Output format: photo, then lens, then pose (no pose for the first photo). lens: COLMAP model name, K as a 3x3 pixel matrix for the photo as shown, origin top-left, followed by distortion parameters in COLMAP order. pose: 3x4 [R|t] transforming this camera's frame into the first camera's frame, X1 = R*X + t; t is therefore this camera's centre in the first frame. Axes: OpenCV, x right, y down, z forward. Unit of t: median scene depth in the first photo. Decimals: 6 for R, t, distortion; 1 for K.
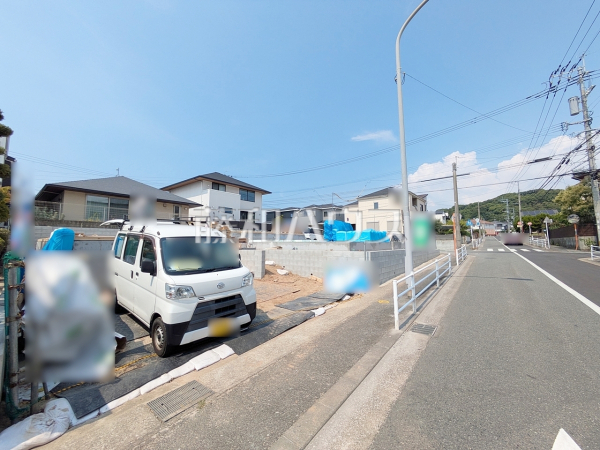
lens RADIAL K [[236.9, 0, 301.6], [0, 236.9, 224.1], [0, 0, 1]] dist [0.009258, -0.000128]
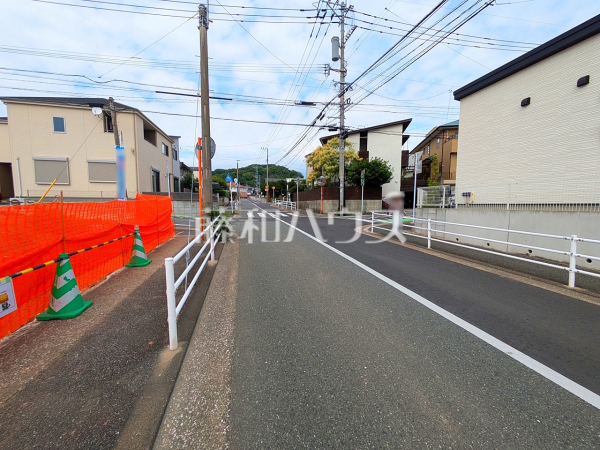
lens RADIAL K [[237.6, 0, 301.7], [0, 237.6, 223.3], [0, 0, 1]] dist [0.000608, 0.000250]
pose [[0.611291, -0.056818, 0.789364, 0.350068], [-0.071091, 0.989445, 0.126274, 0.032920], [-0.788207, -0.133307, 0.600799, 0.499431]]
